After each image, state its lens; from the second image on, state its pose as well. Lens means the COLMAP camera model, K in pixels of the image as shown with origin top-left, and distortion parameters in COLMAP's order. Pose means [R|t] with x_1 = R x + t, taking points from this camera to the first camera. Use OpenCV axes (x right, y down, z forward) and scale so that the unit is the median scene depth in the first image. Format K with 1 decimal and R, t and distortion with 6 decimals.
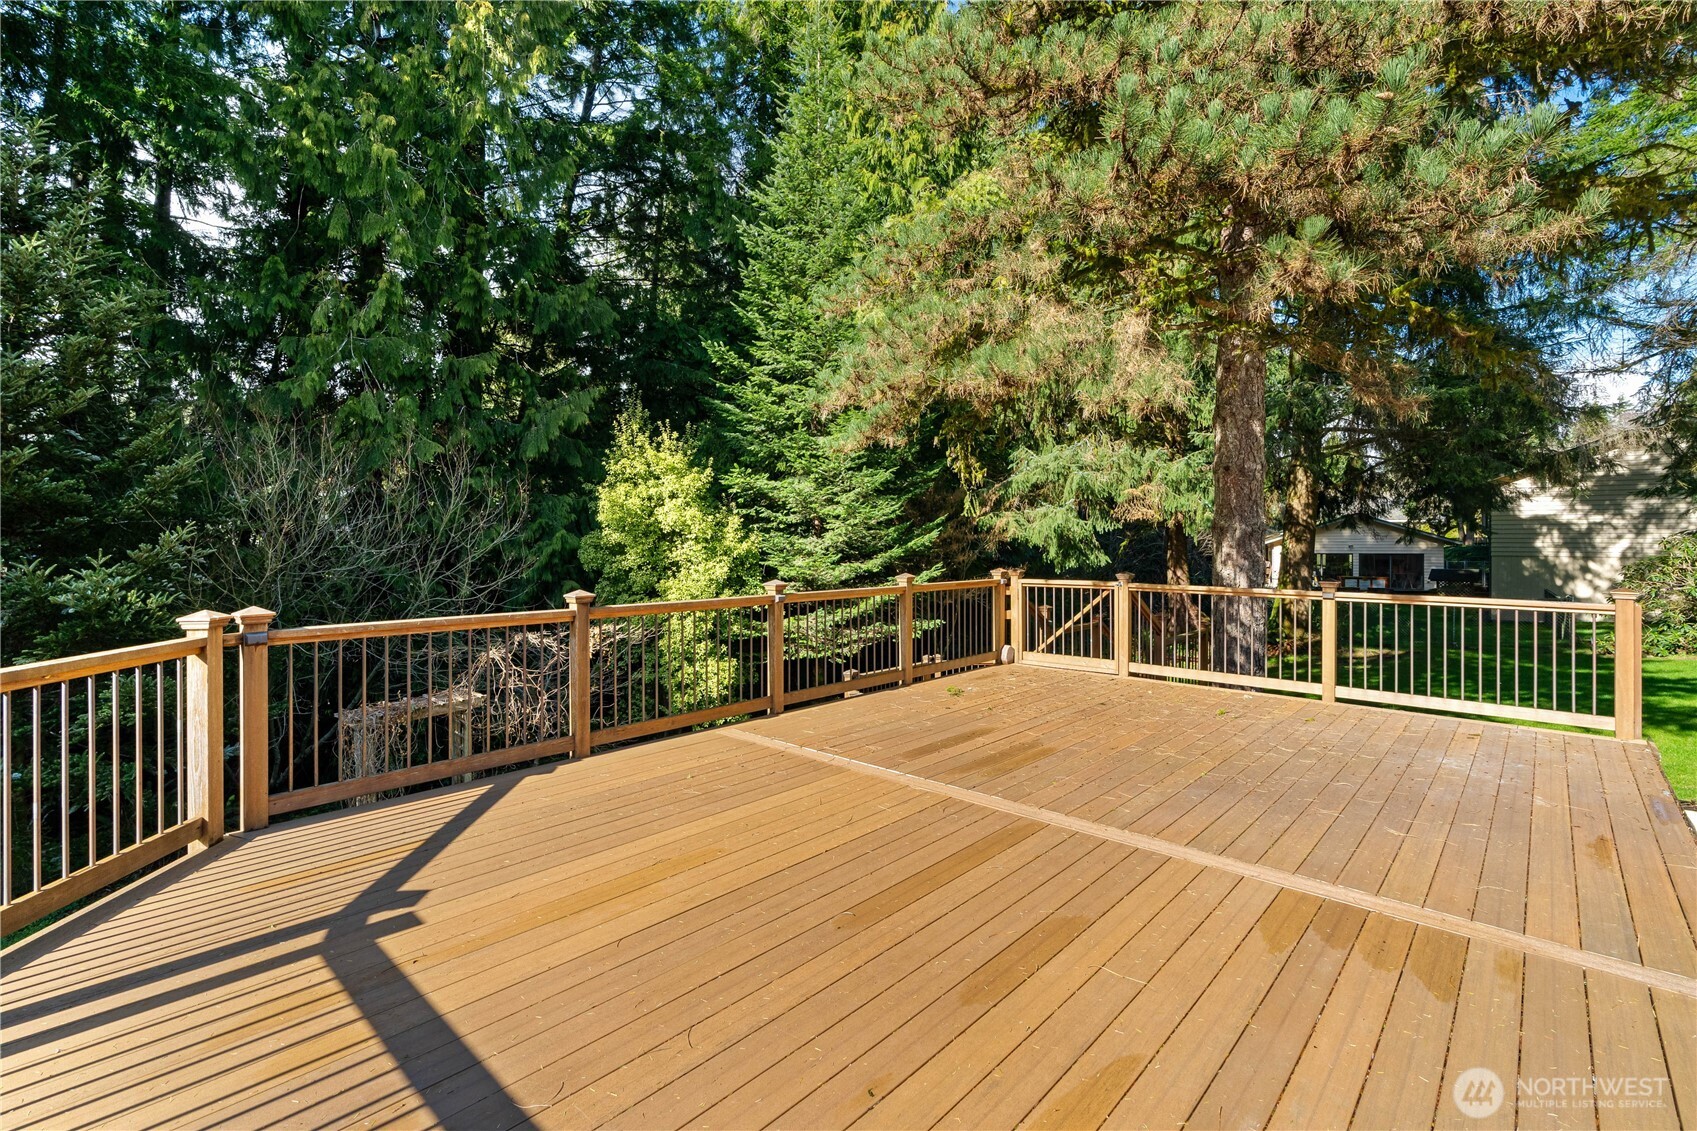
lens RADIAL K [[760.2, 0, 846.3], [0, 760.2, 548.5], [0, 0, 1]] dist [0.000393, 0.000161]
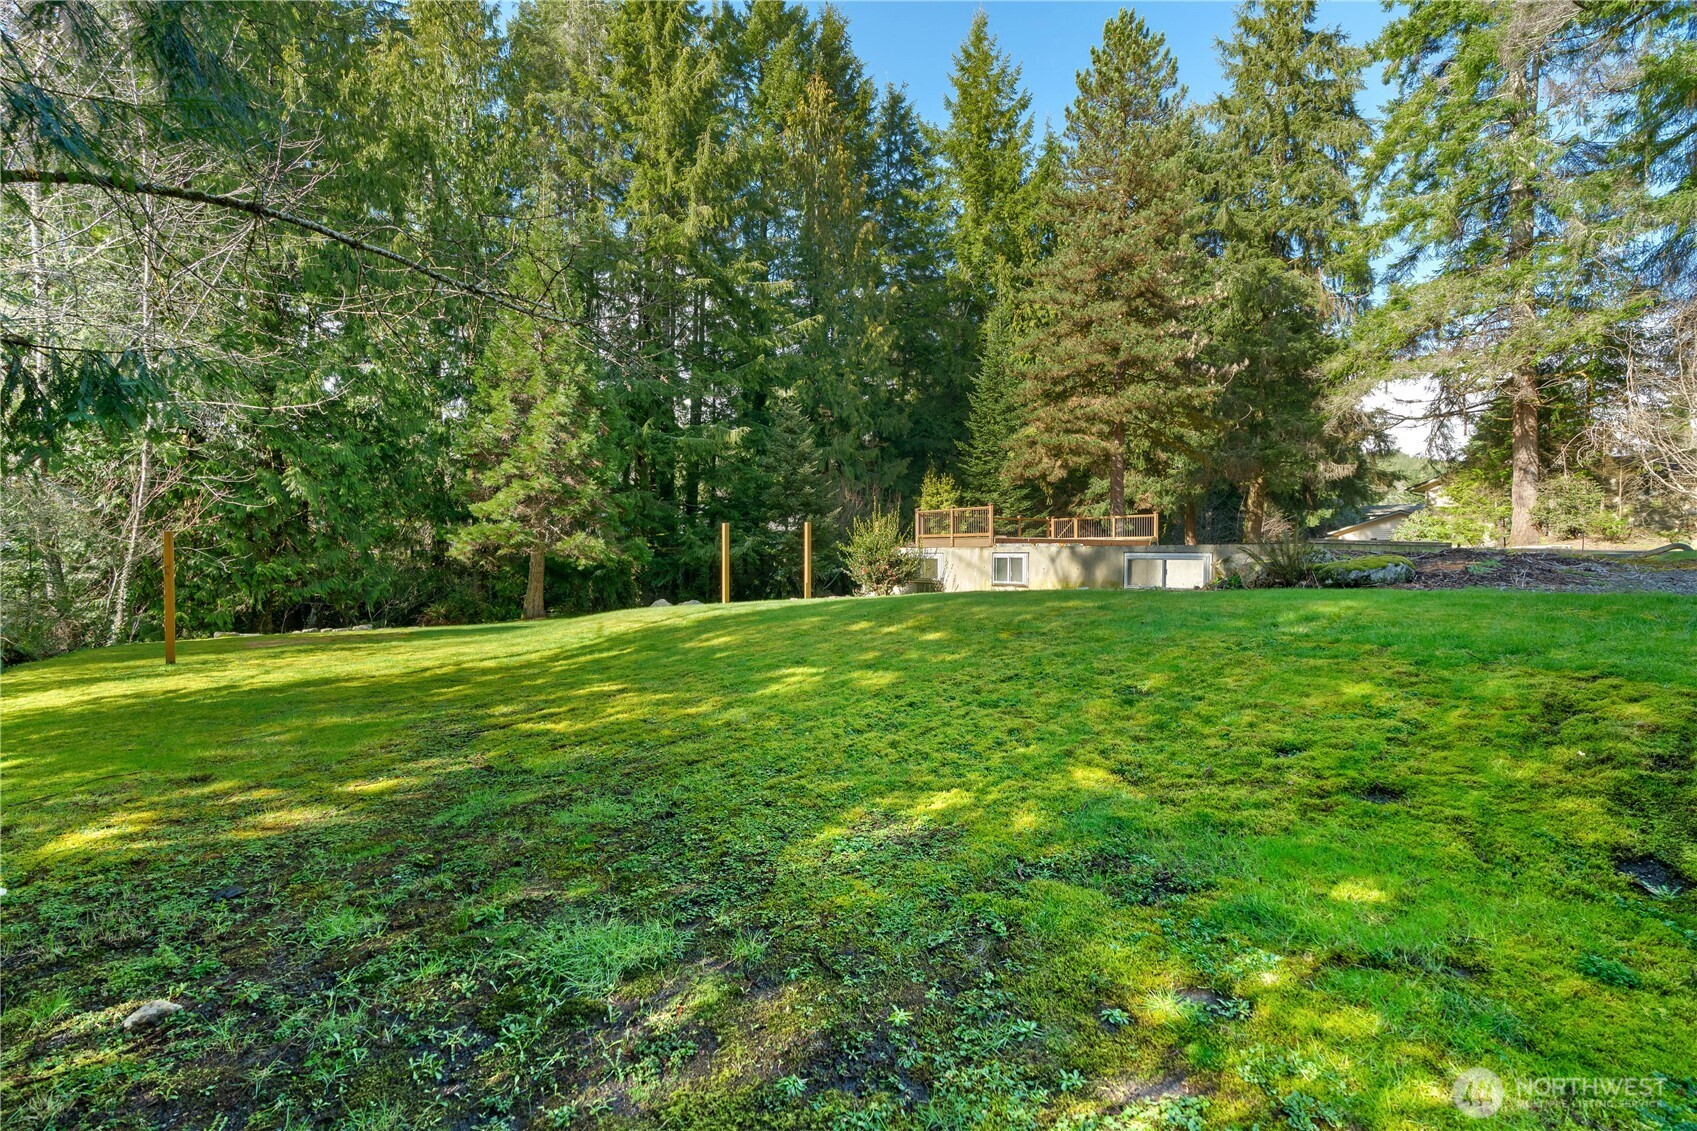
lens RADIAL K [[760.2, 0, 846.3], [0, 760.2, 548.5], [0, 0, 1]] dist [0.000393, 0.000161]
pose [[0.970170, -0.002843, -0.242408, 0.086874], [-0.002144, 0.999792, -0.020305, 0.158724], [0.242415, 0.020219, 0.969962, -1.733925]]
